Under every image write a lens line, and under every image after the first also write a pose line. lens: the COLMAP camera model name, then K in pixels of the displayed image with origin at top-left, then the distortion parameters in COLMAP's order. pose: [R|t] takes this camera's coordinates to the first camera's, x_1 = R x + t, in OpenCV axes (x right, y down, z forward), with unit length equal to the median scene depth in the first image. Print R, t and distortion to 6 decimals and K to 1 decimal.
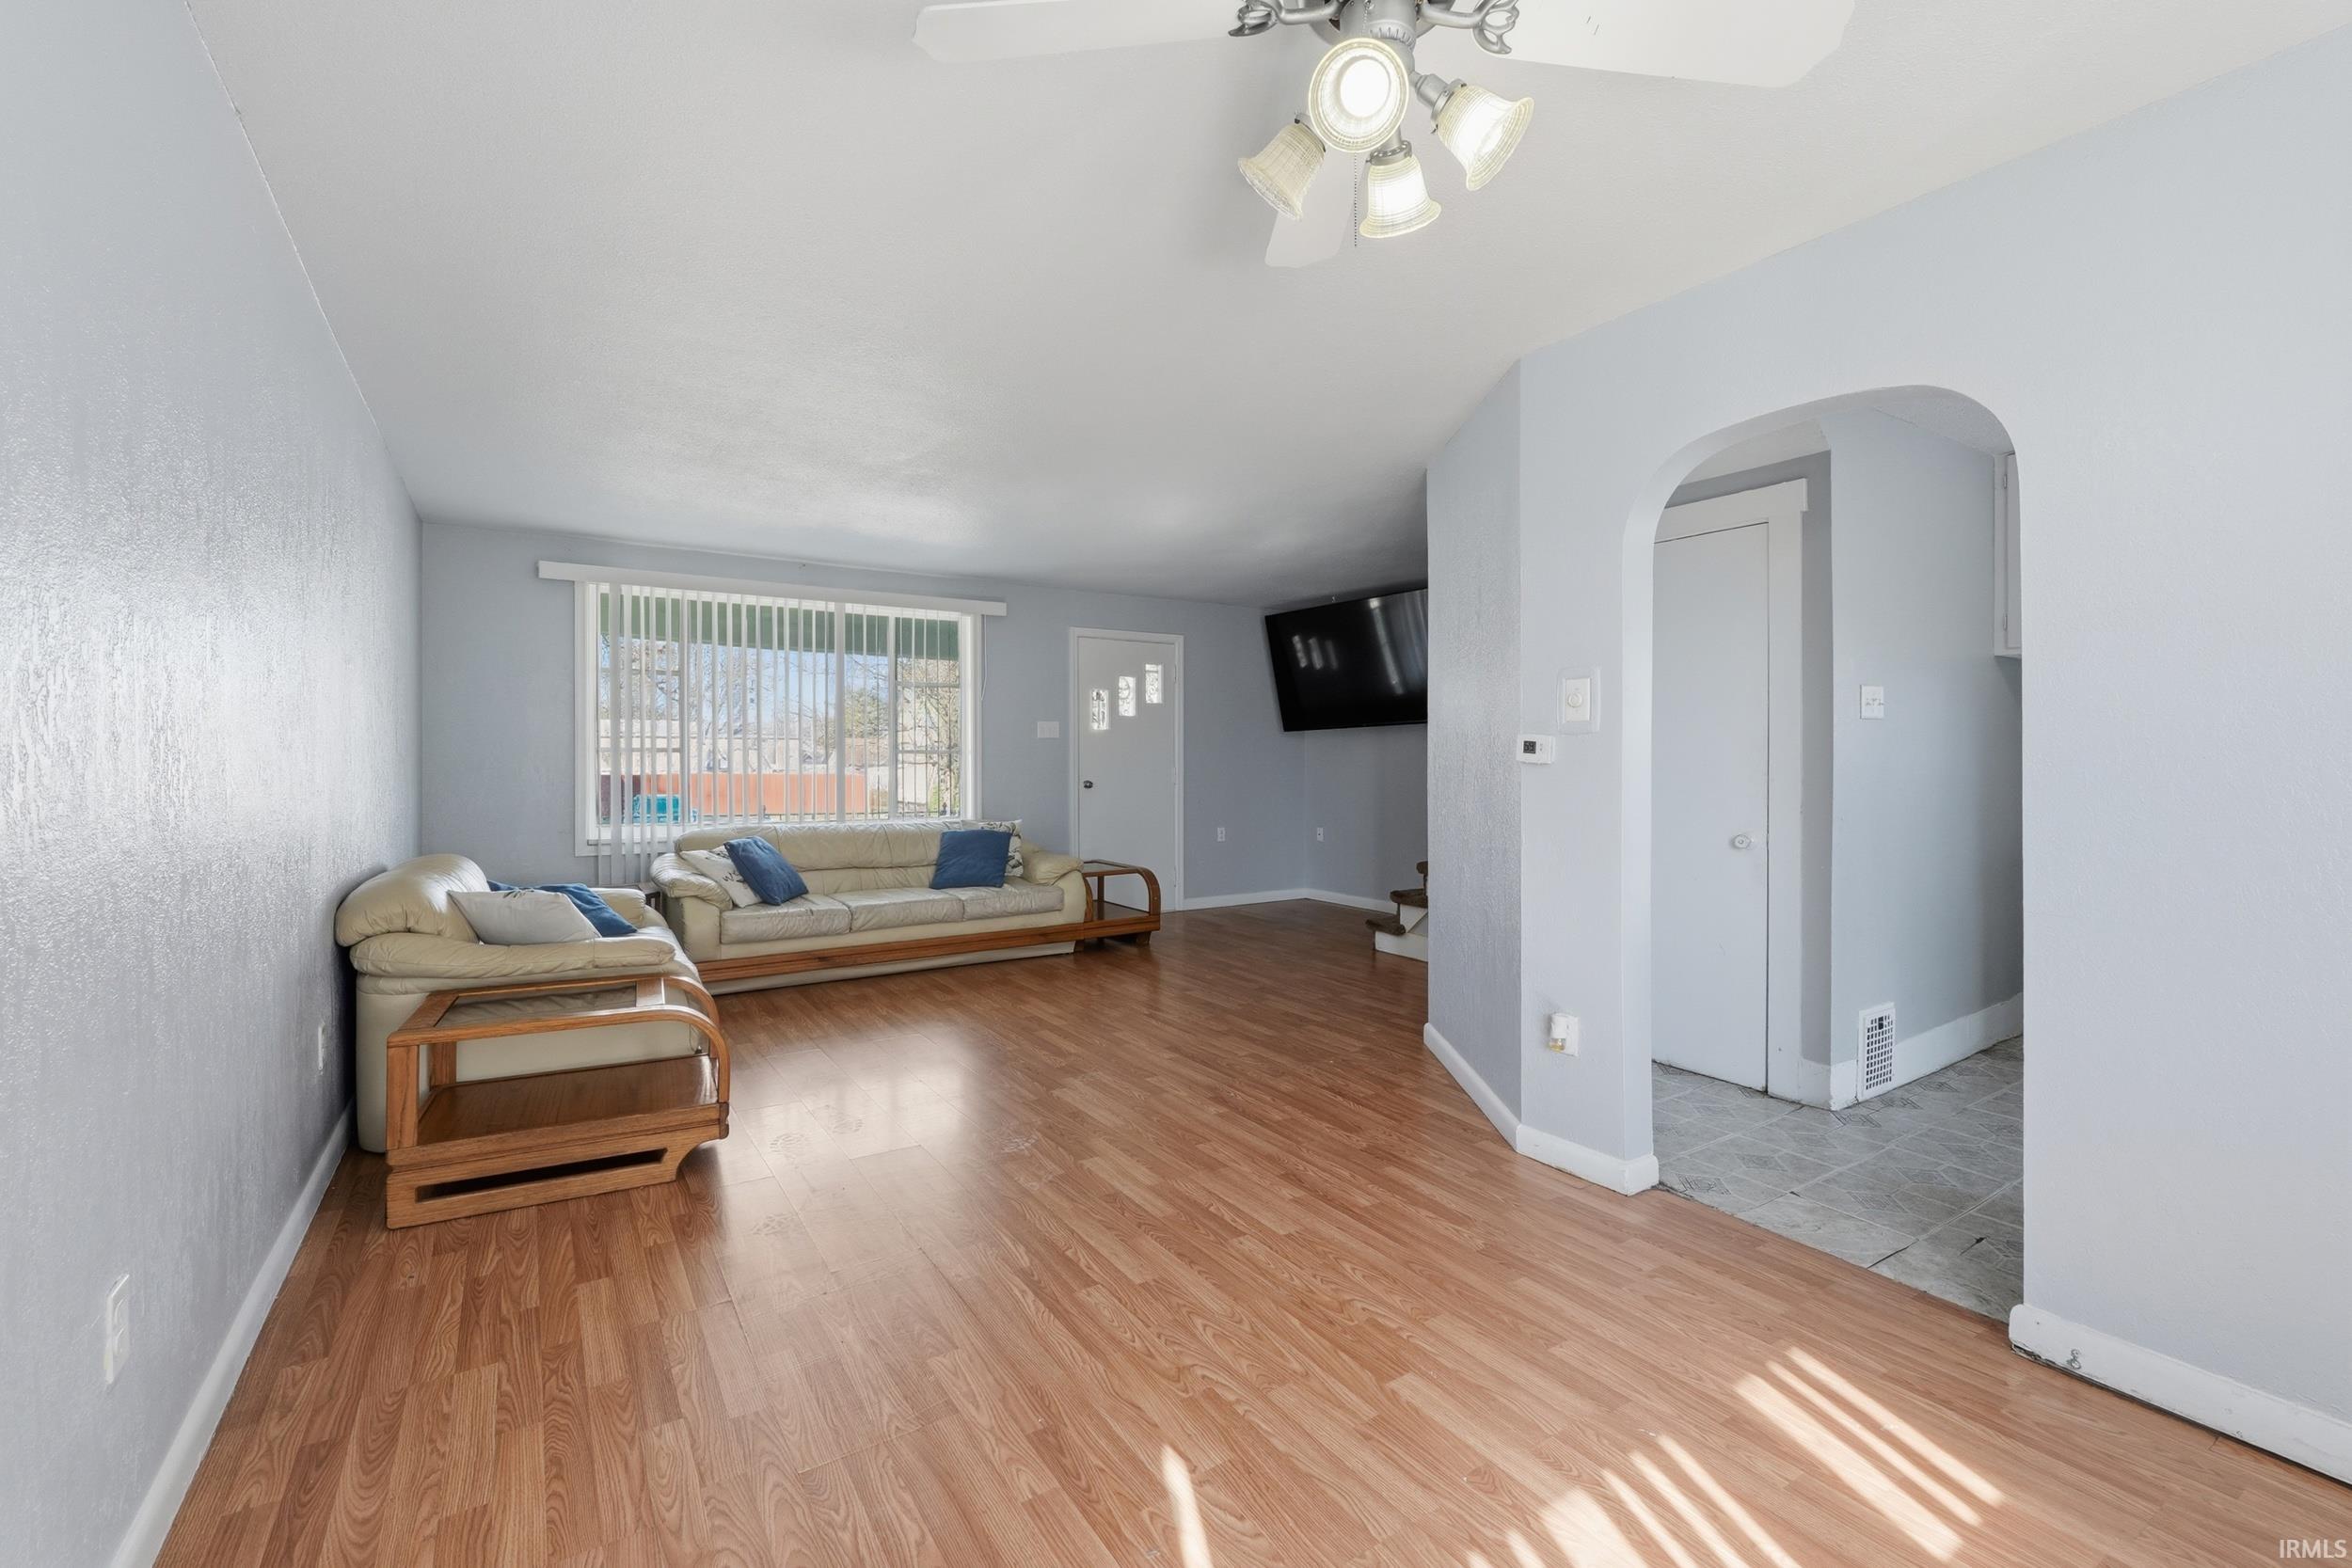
lens RADIAL K [[1088.2, 0, 1171.7], [0, 1088.2, 753.5], [0, 0, 1]] dist [0.066783, -0.000159]
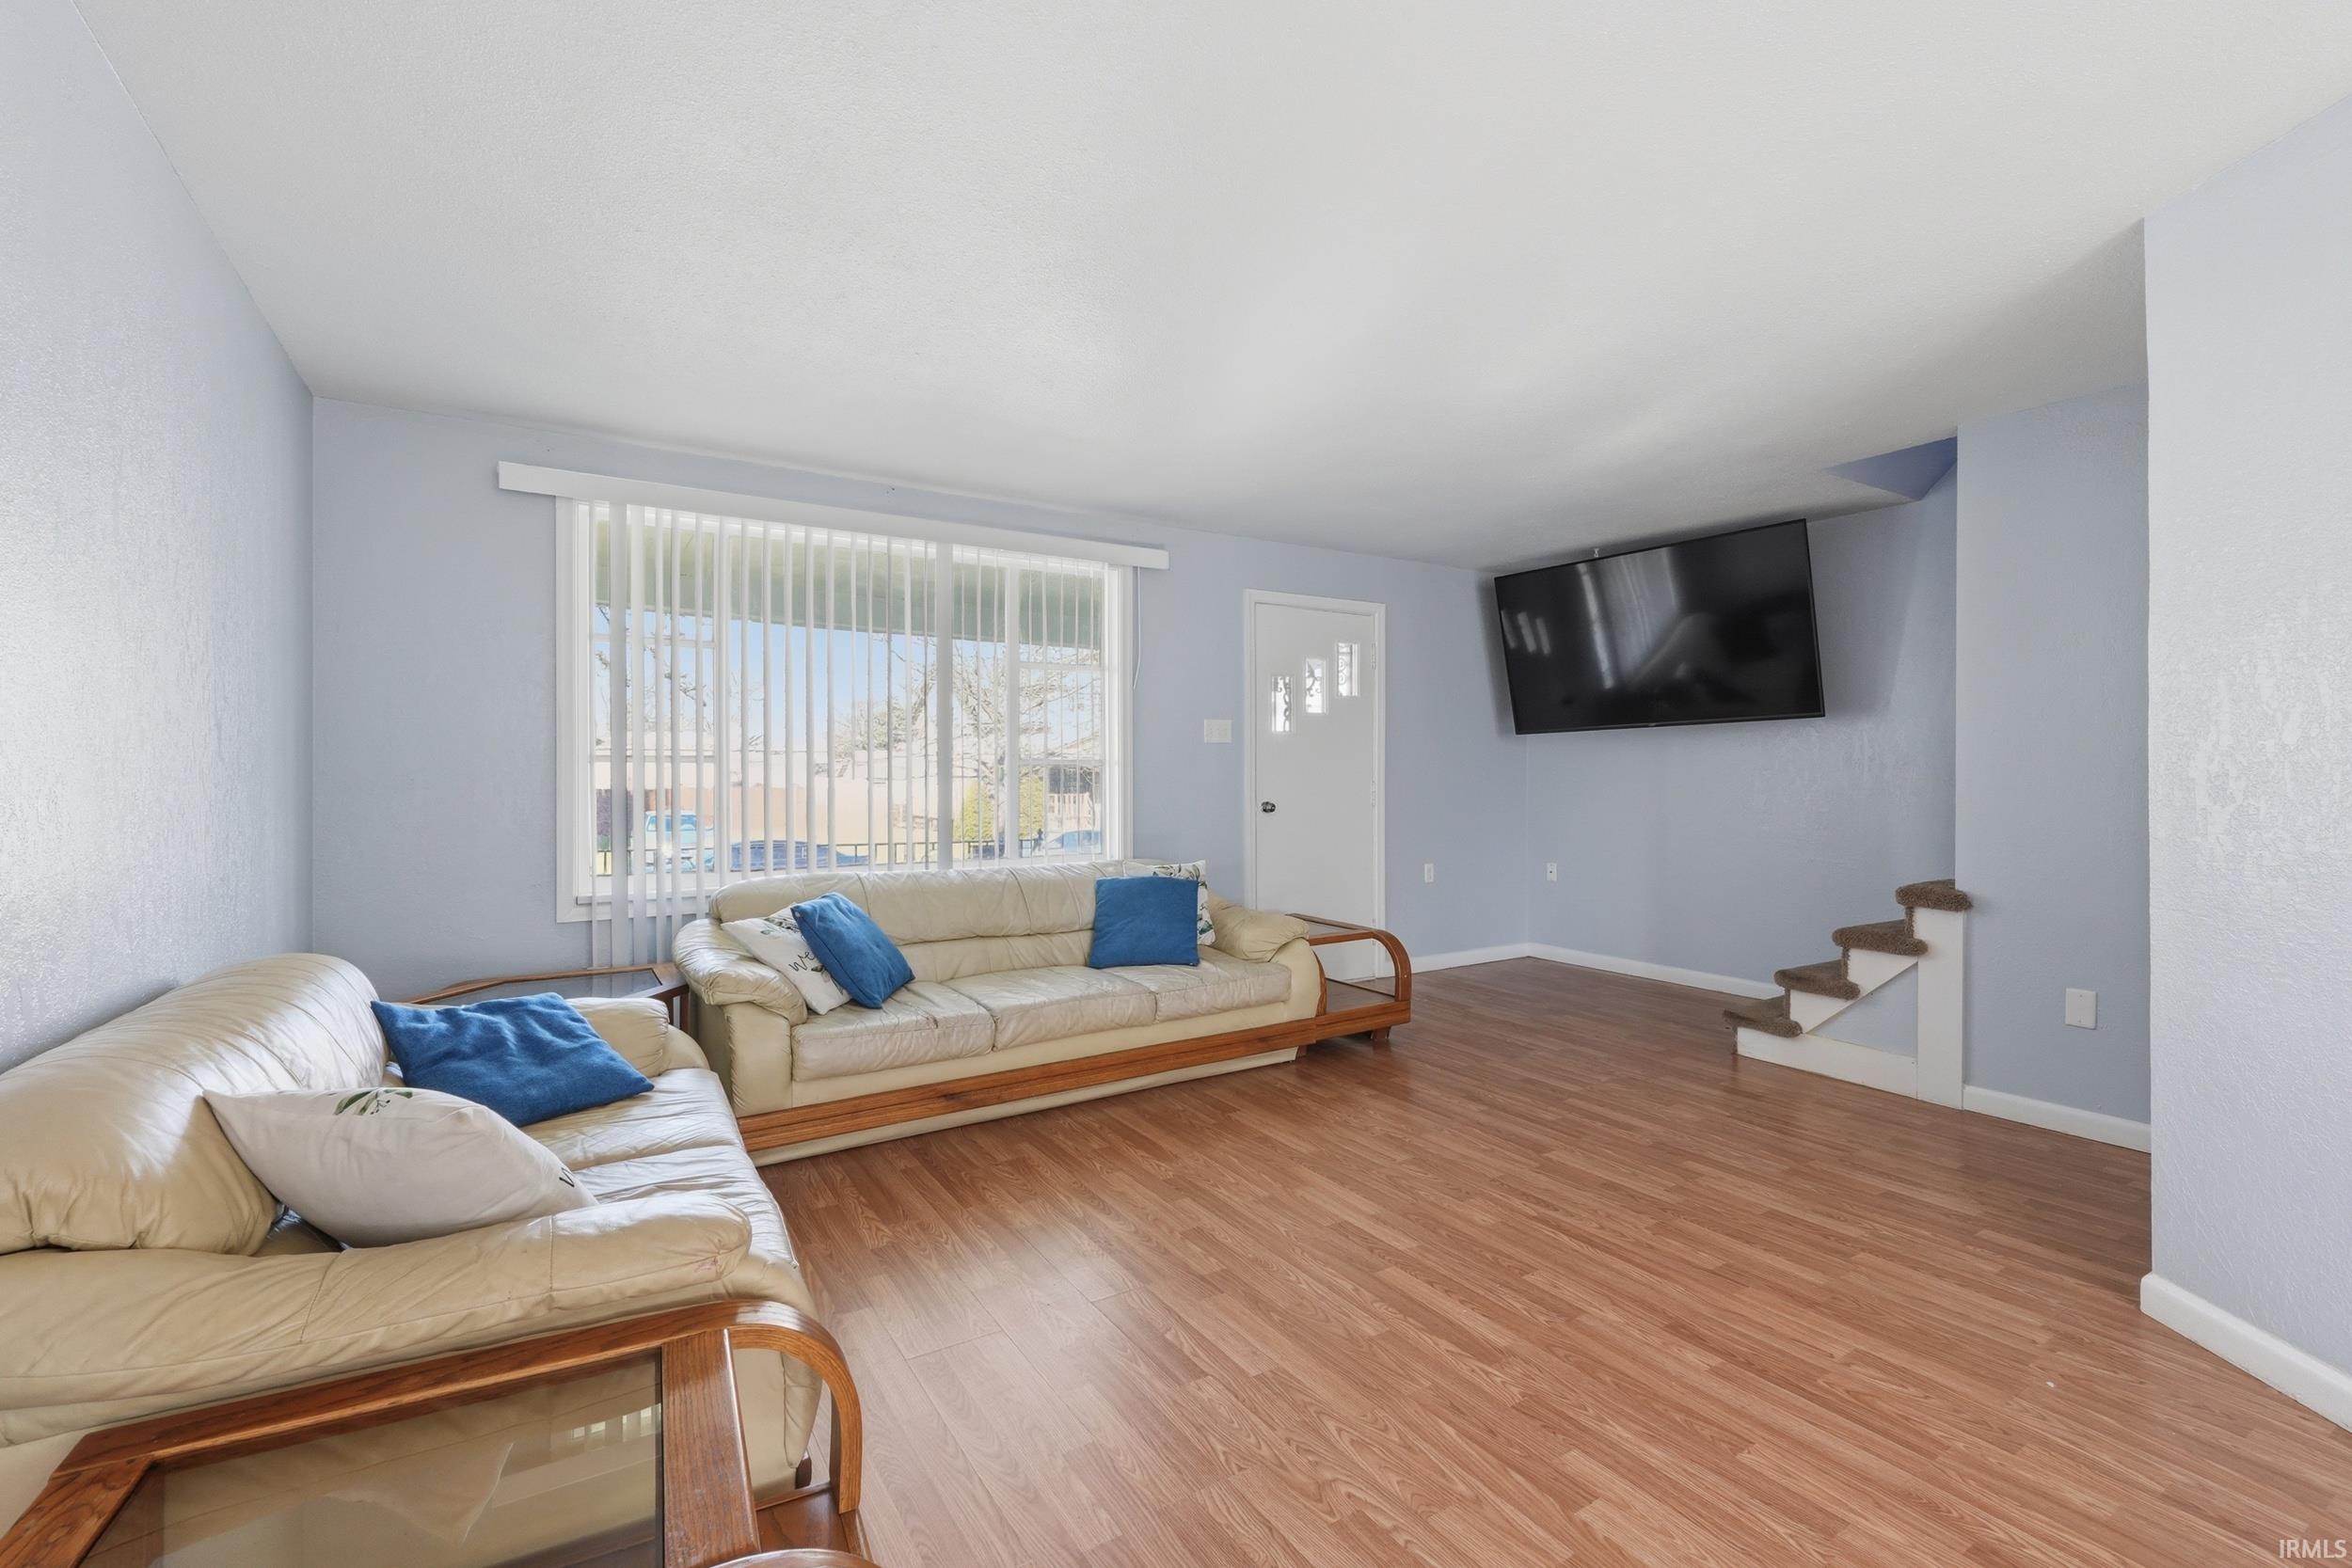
lens RADIAL K [[988.7, 0, 1166.2], [0, 988.7, 766.5], [0, 0, 1]] dist [0.001229, 0.000084]
pose [[0.999289, 0.002122, 0.037643, -0.198734], [-0.002463, 0.999956, 0.009005, -0.004496], [-0.037622, -0.009091, 0.999251, 0.399636]]
